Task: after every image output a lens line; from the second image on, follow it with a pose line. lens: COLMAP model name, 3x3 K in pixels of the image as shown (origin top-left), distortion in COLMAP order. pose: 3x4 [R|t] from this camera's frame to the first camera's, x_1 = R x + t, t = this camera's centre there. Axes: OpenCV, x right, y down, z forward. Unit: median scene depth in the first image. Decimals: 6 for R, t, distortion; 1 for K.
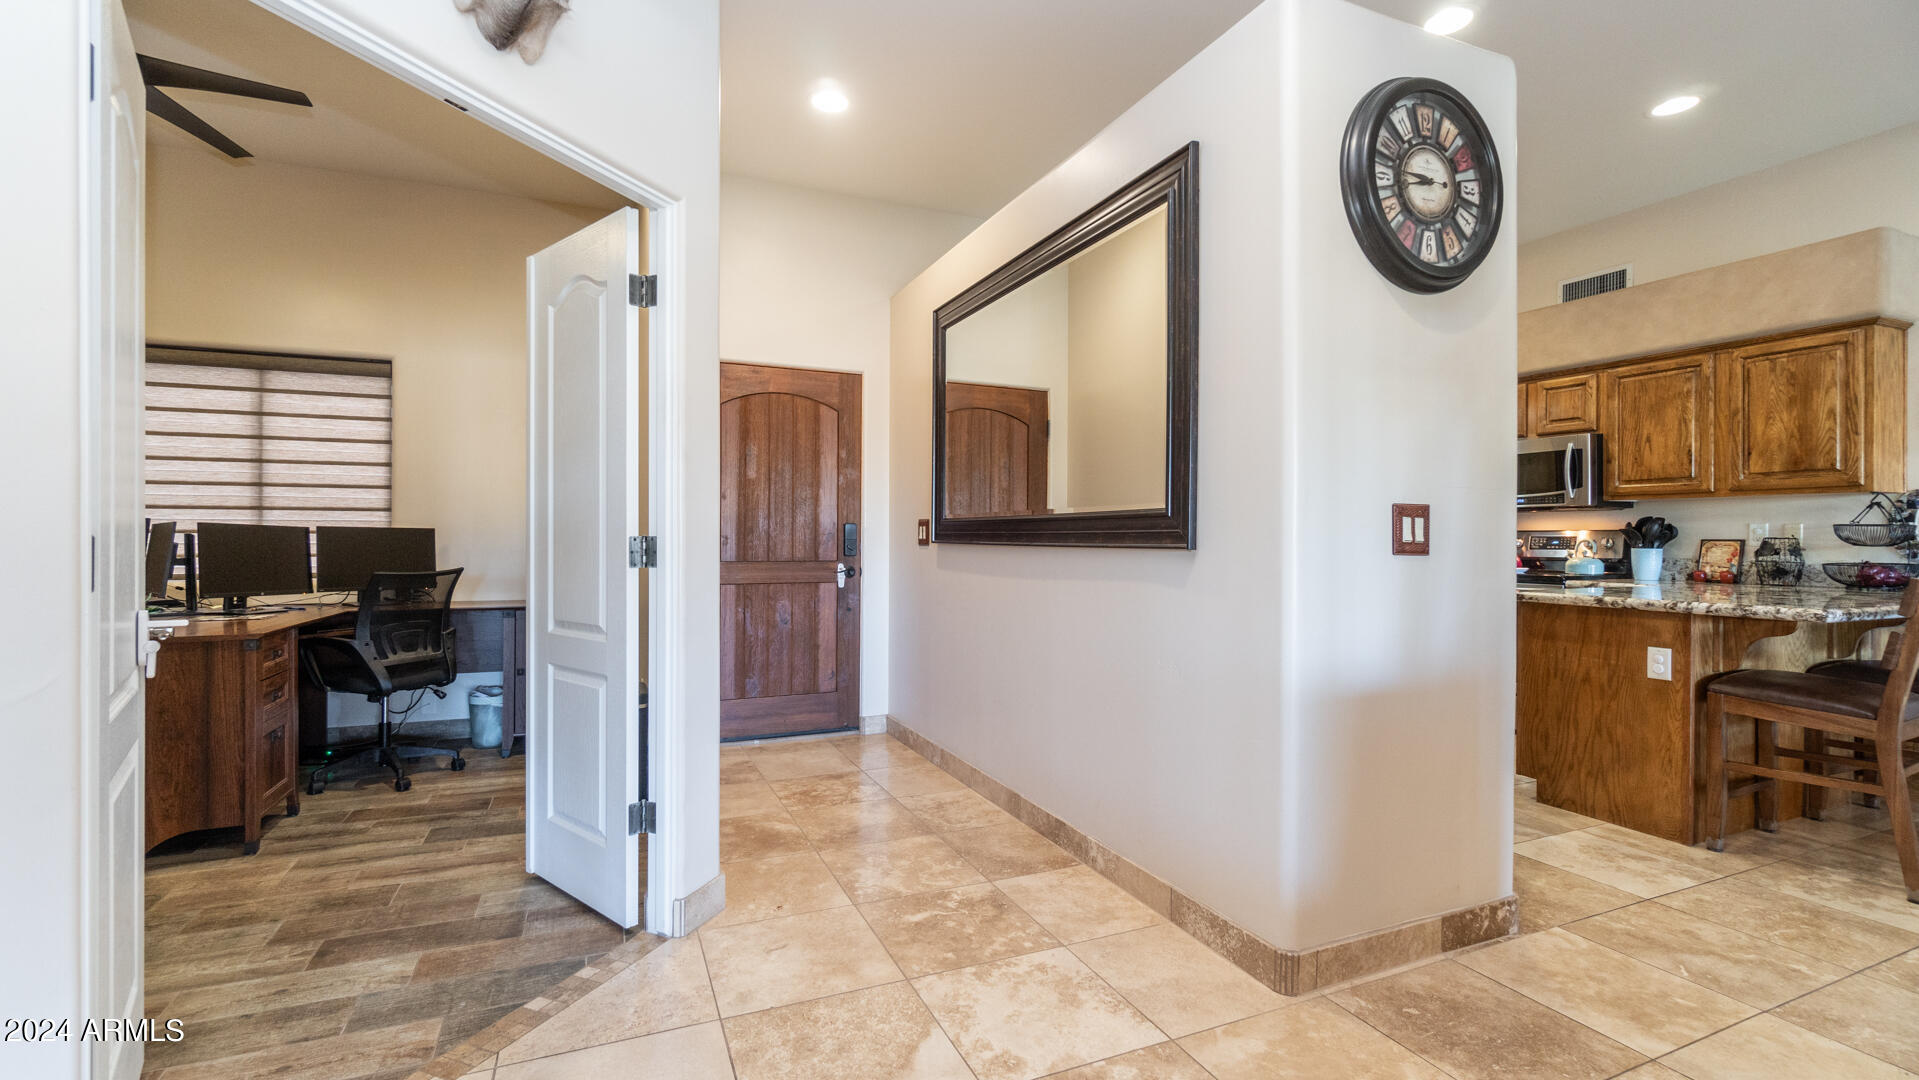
lens RADIAL K [[825.3, 0, 947.4], [0, 825.3, 534.3], [0, 0, 1]] dist [-0.001102, 0.000241]
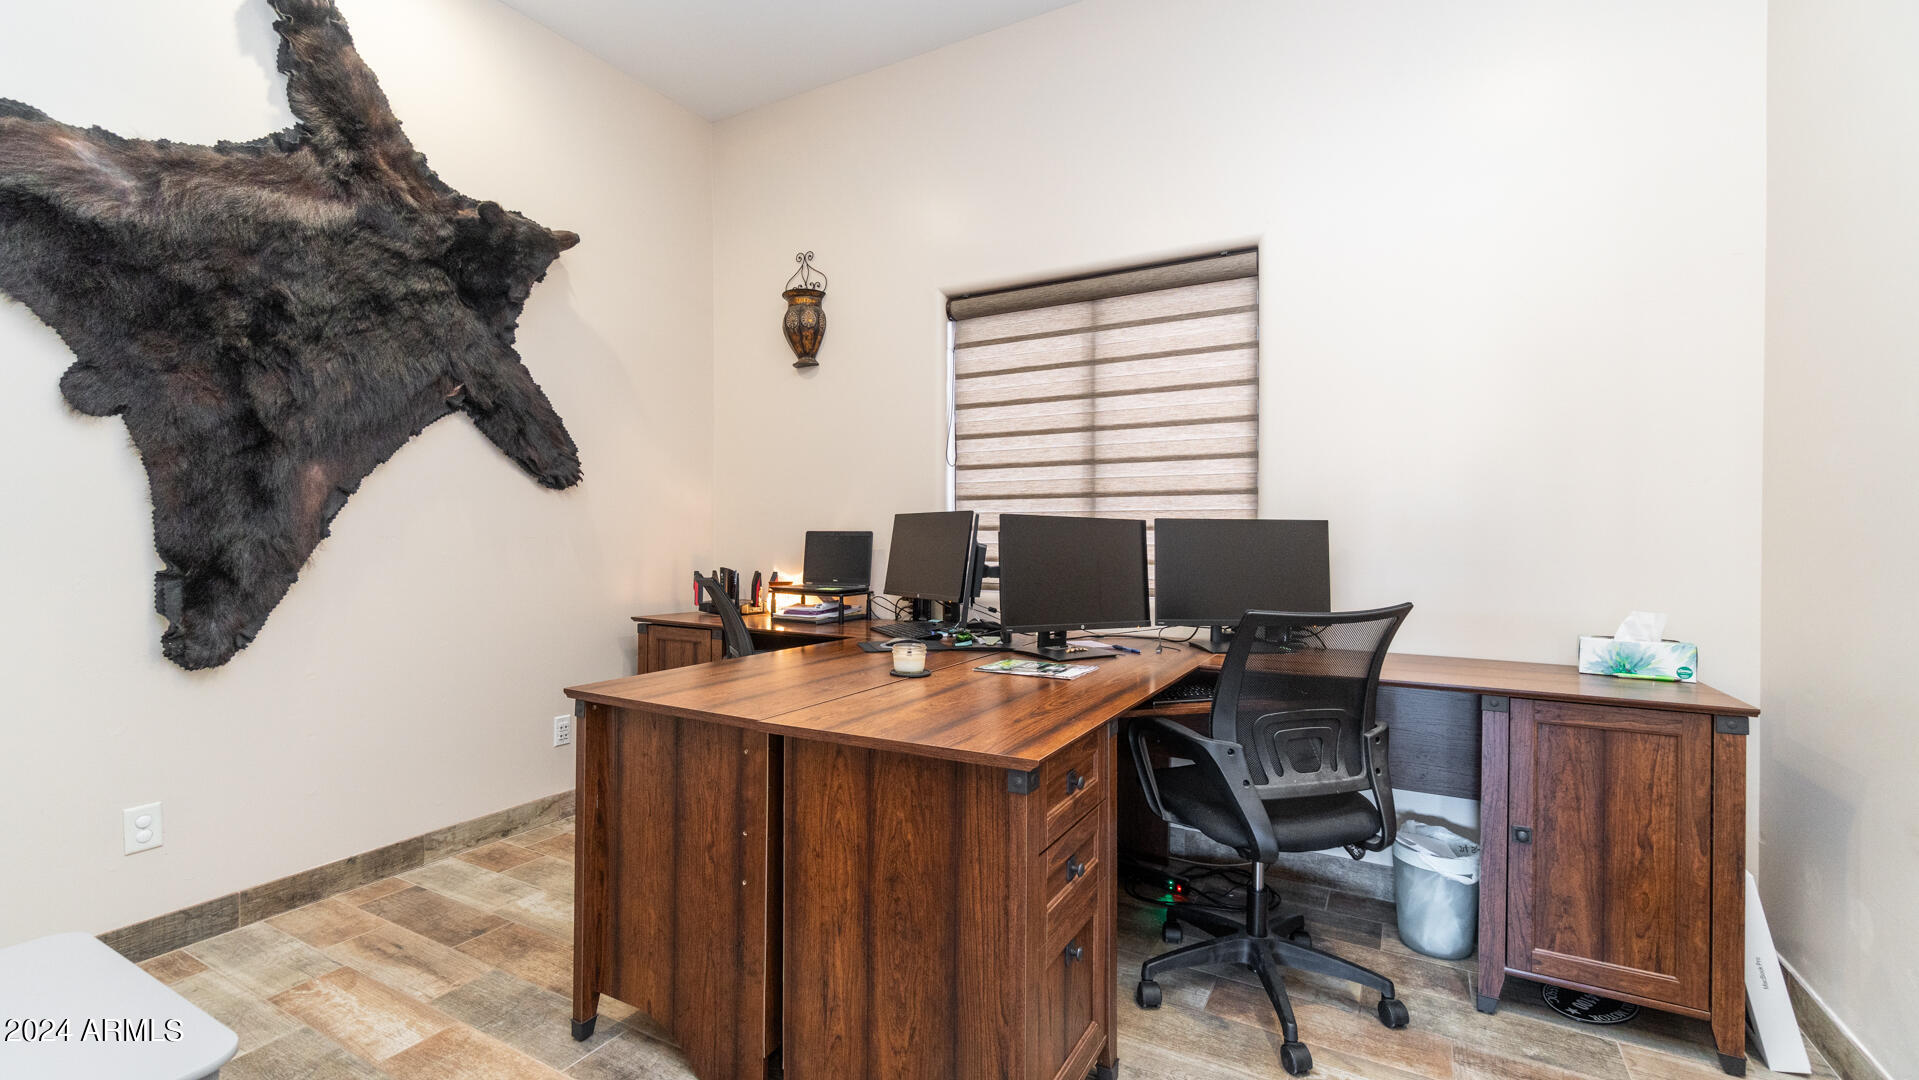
lens RADIAL K [[825.3, 0, 948.5], [0, 825.3, 546.5], [0, 0, 1]] dist [-0.001102, 0.000241]
pose [[0.609352, 0.013307, -0.792788, -0.322310], [0.003244, 0.999809, 0.019275, -0.000852], [0.792893, -0.014317, 0.609193, 0.437718]]
